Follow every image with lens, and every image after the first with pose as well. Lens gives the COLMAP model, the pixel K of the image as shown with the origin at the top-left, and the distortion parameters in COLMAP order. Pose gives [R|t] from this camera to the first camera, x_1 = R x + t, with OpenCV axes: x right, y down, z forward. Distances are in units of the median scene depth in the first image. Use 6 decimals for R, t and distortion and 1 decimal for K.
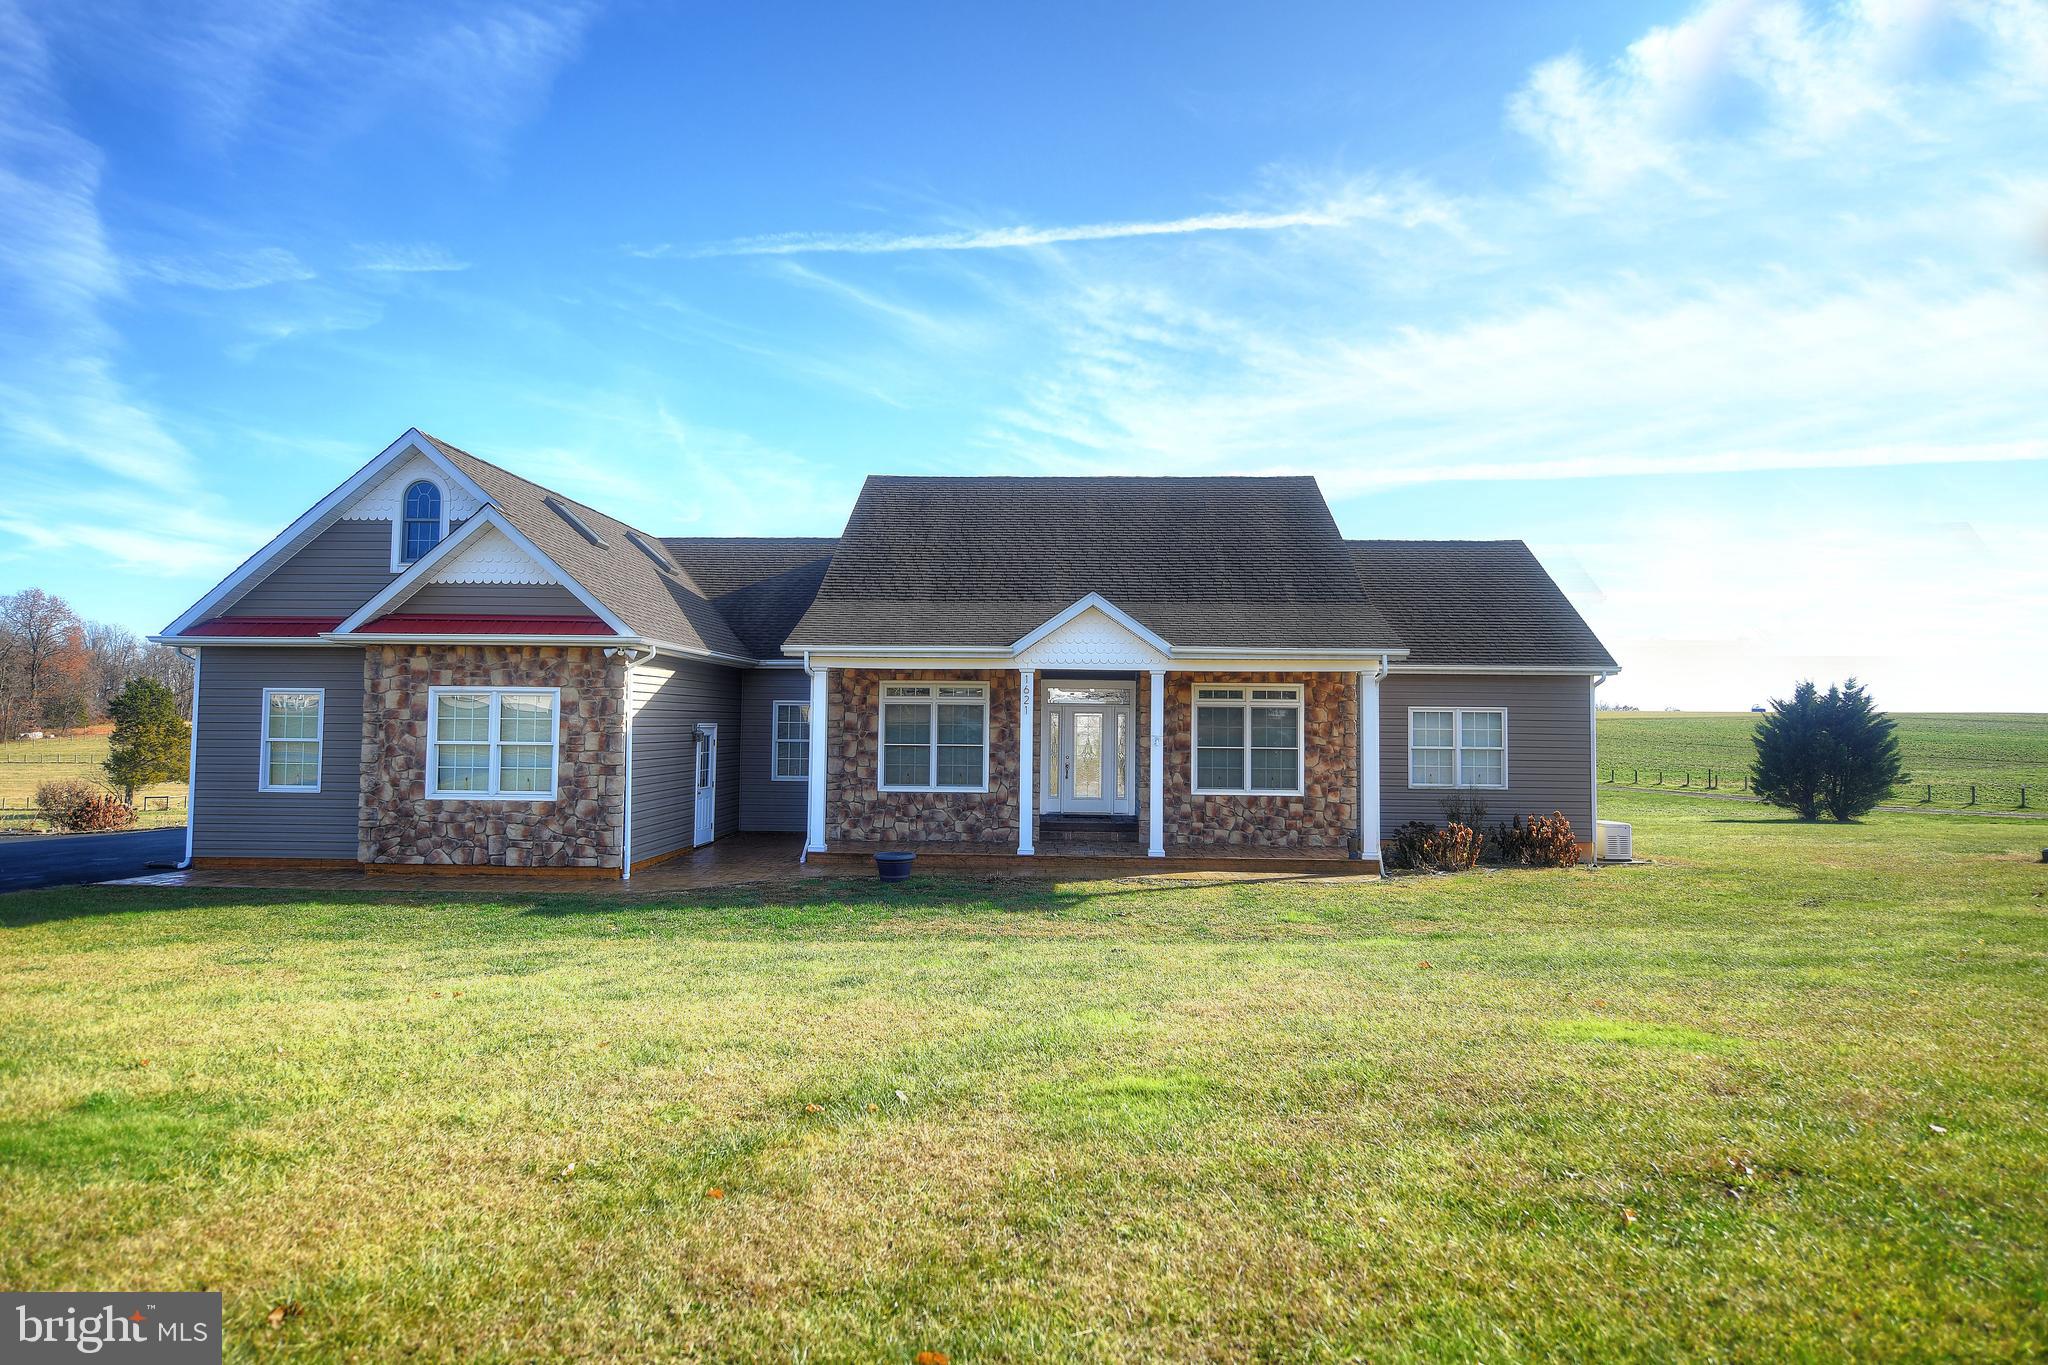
lens RADIAL K [[1194.7, 0, 1024.0], [0, 1194.7, 682.5], [0, 0, 1]] dist [-0.001523, -0.000679]
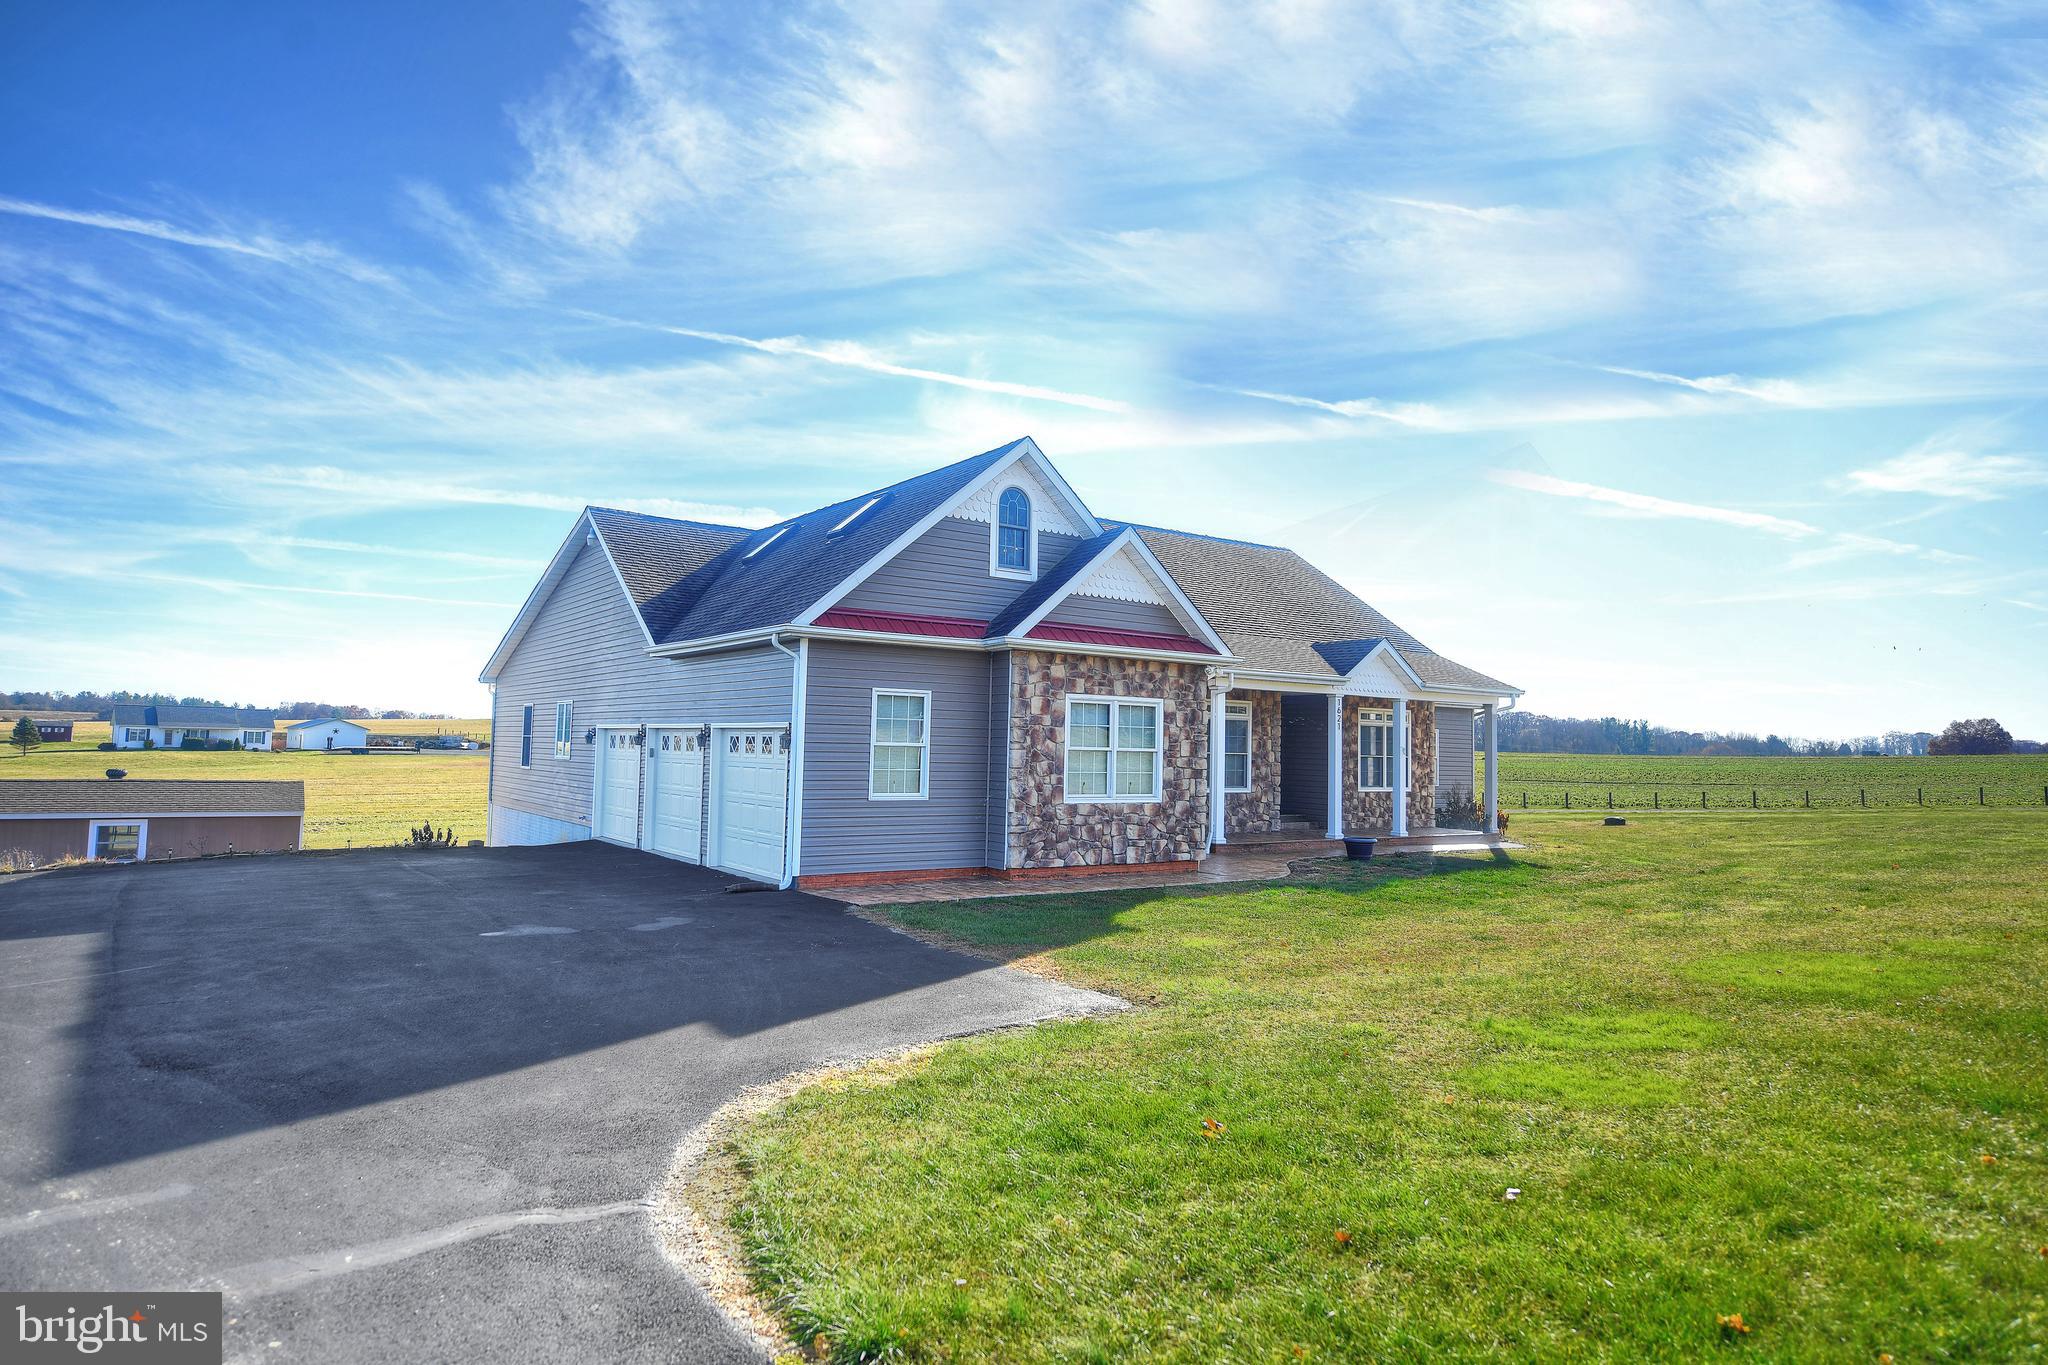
lens RADIAL K [[1194.7, 0, 1024.0], [0, 1194.7, 682.5], [0, 0, 1]] dist [-0.001523, -0.000679]
pose [[0.793806, 0.041120, 0.606780, -1.097012], [-0.035464, 0.999144, -0.021314, 0.016103], [-0.607137, -0.004600, 0.794584, 0.194344]]
